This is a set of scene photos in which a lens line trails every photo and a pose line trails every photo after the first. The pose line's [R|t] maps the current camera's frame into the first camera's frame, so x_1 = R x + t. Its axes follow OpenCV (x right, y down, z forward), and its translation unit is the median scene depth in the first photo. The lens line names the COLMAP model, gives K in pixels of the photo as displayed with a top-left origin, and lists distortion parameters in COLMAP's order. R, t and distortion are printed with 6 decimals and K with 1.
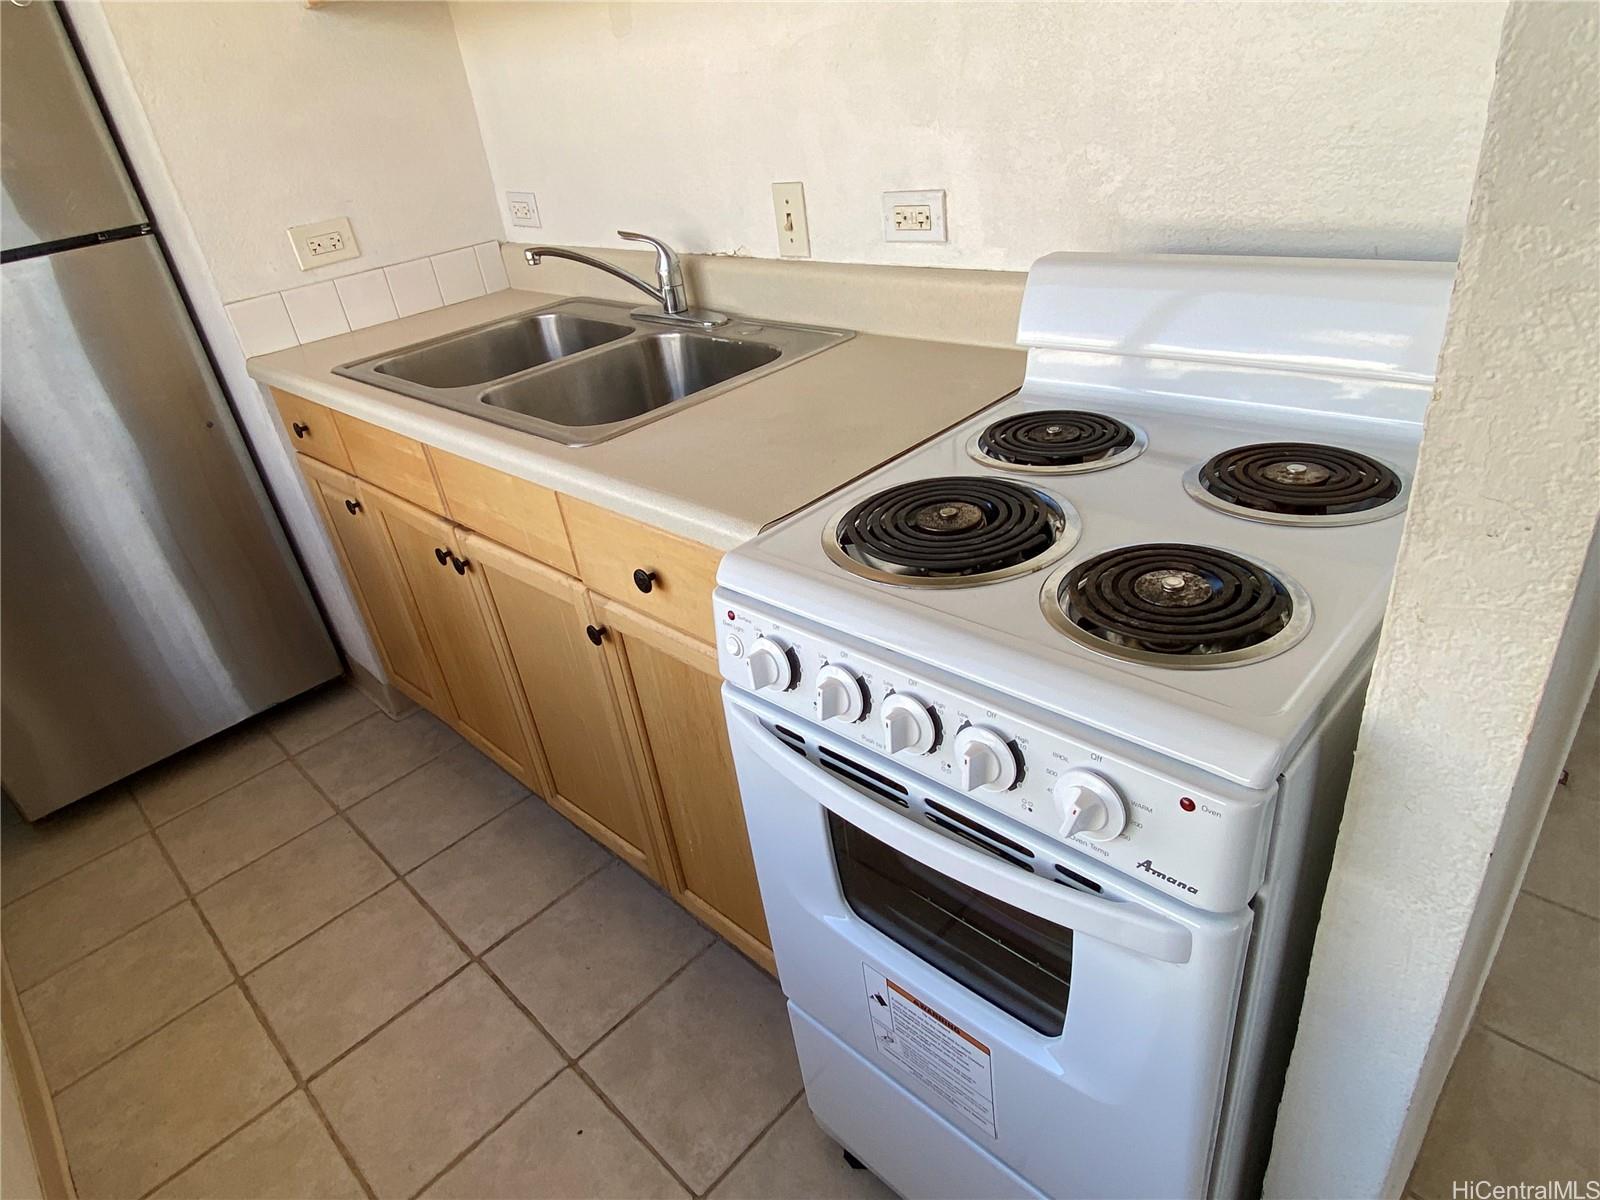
lens RADIAL K [[937.7, 0, 792.1], [0, 937.7, 591.2], [0, 0, 1]] dist [0.052658, -0.052710]
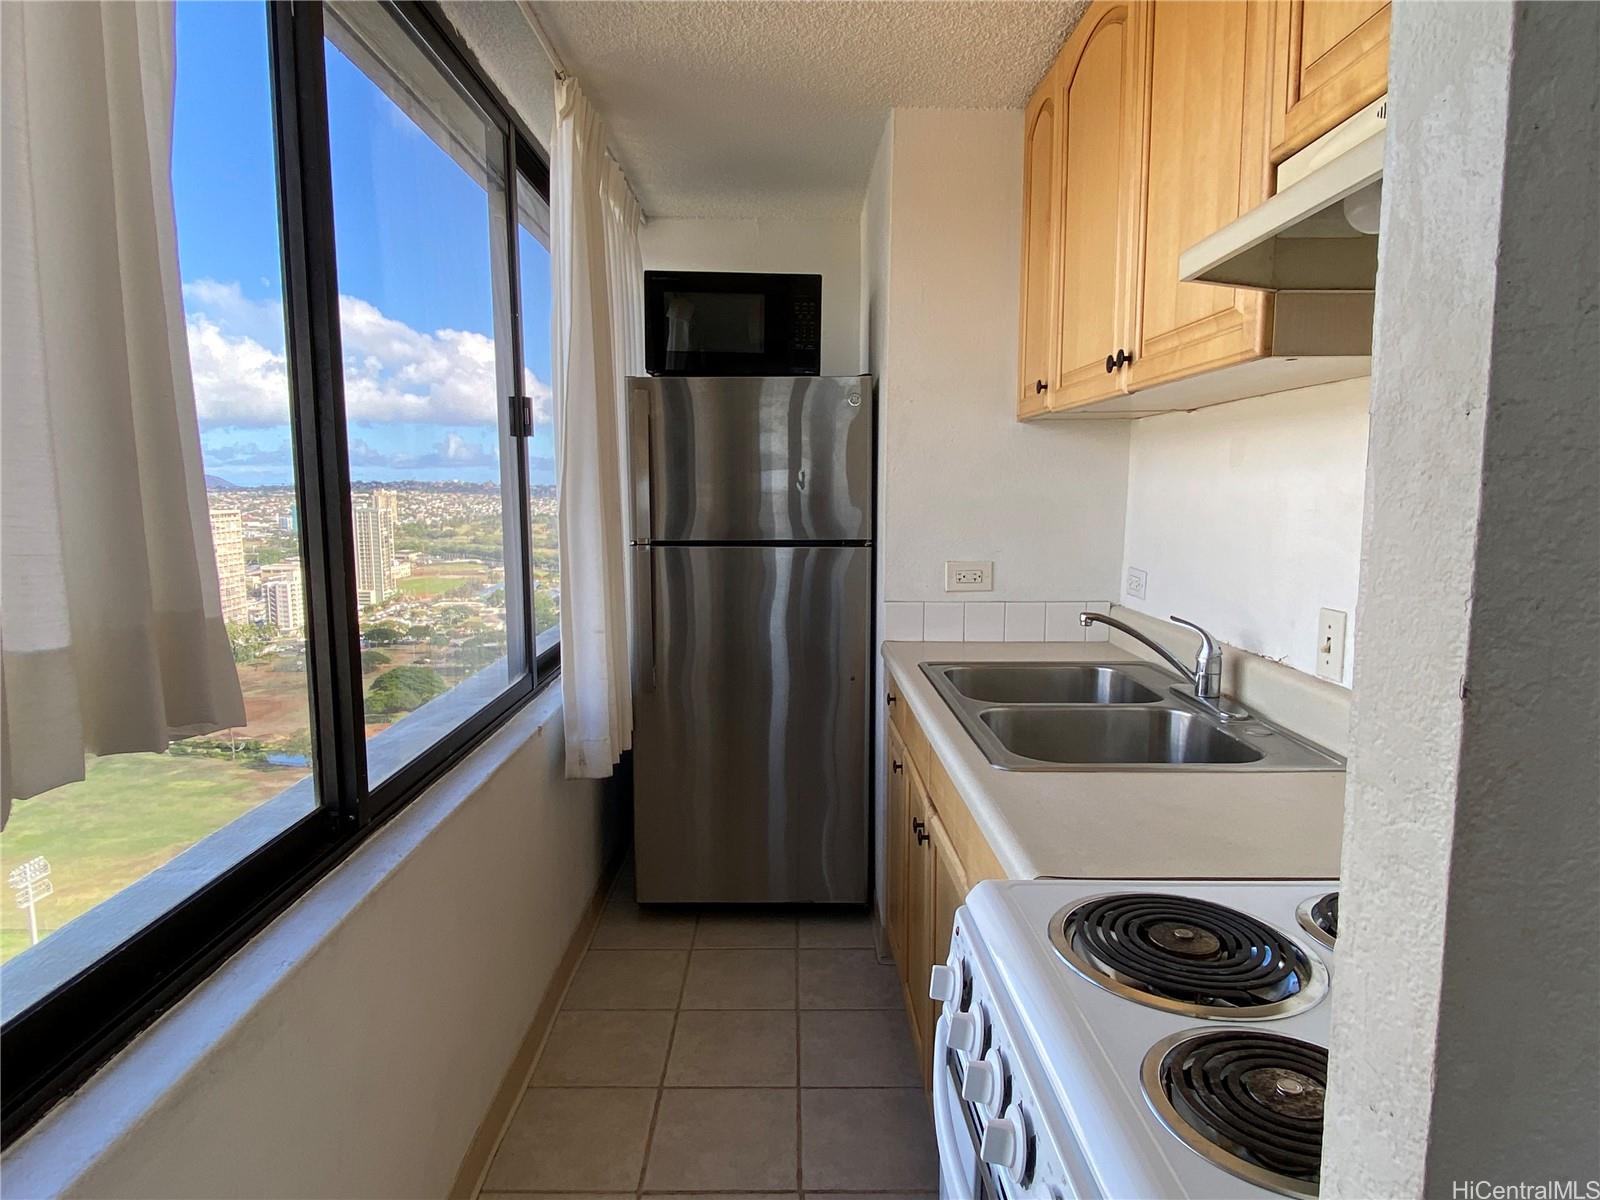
lens RADIAL K [[916.5, 0, 800.4], [0, 916.5, 574.0], [0, 0, 1]] dist [0.063531, -0.074510]
pose [[0.712476, 0.191599, -0.675031, 0.239104], [-0.420222, 0.886921, -0.191791, -0.032015], [0.561953, 0.420310, 0.712425, -0.047734]]
